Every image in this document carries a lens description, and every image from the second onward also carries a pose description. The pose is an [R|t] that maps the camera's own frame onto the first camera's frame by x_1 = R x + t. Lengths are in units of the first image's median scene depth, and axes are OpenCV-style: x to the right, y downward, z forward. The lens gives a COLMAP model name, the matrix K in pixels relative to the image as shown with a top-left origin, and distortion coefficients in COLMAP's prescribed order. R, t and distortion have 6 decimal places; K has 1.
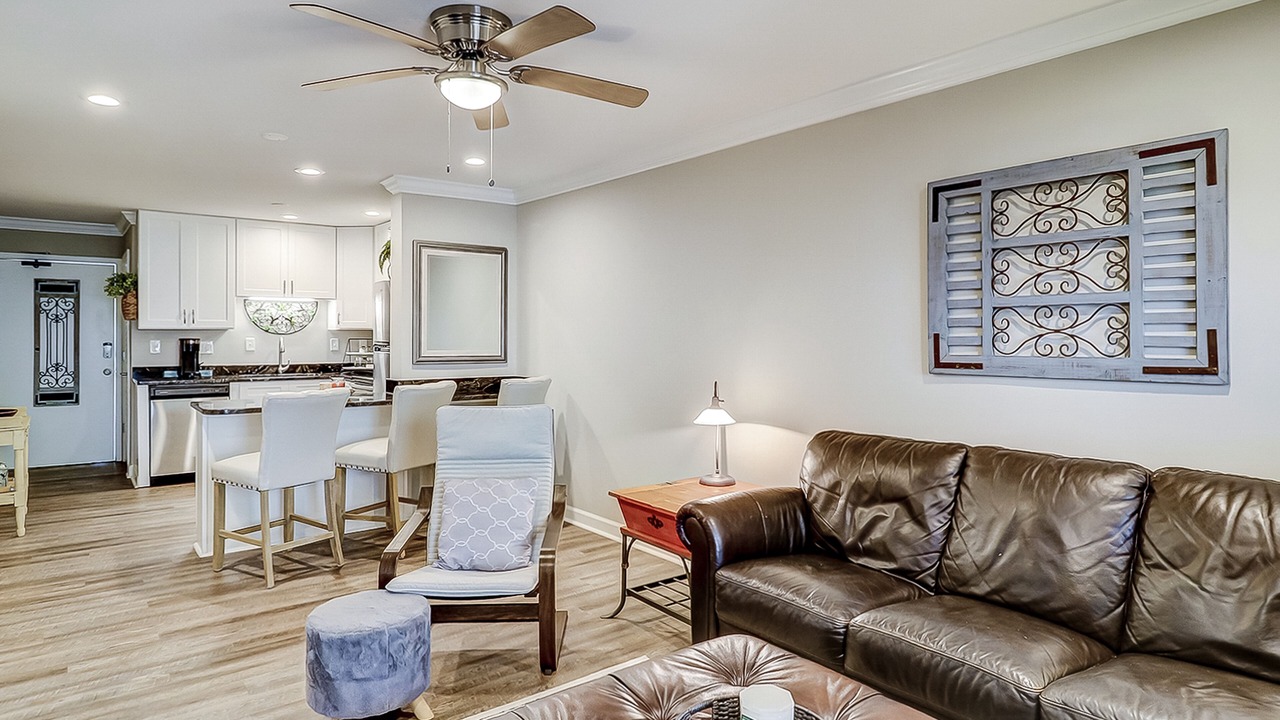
lens RADIAL K [[721.9, 0, 639.7], [0, 721.9, 350.8], [0, 0, 1]] dist [-0.007053, 0.001426]
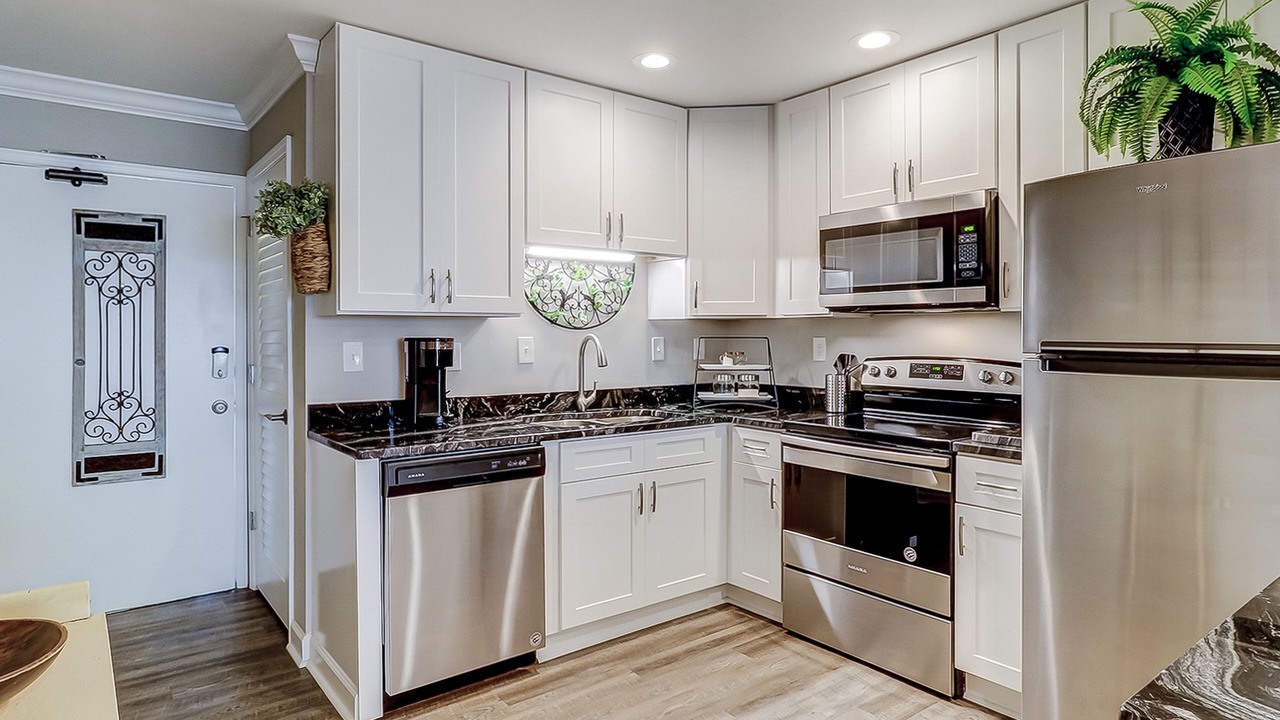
lens RADIAL K [[721.9, 0, 639.8], [0, 721.9, 349.8], [0, 0, 1]] dist [-0.007053, 0.001426]
pose [[0.999993, -0.003472, -0.001624, -0.471930], [0.003475, 0.999993, 0.001442, -0.009457], [0.001619, -0.001448, 0.999998, 0.532506]]
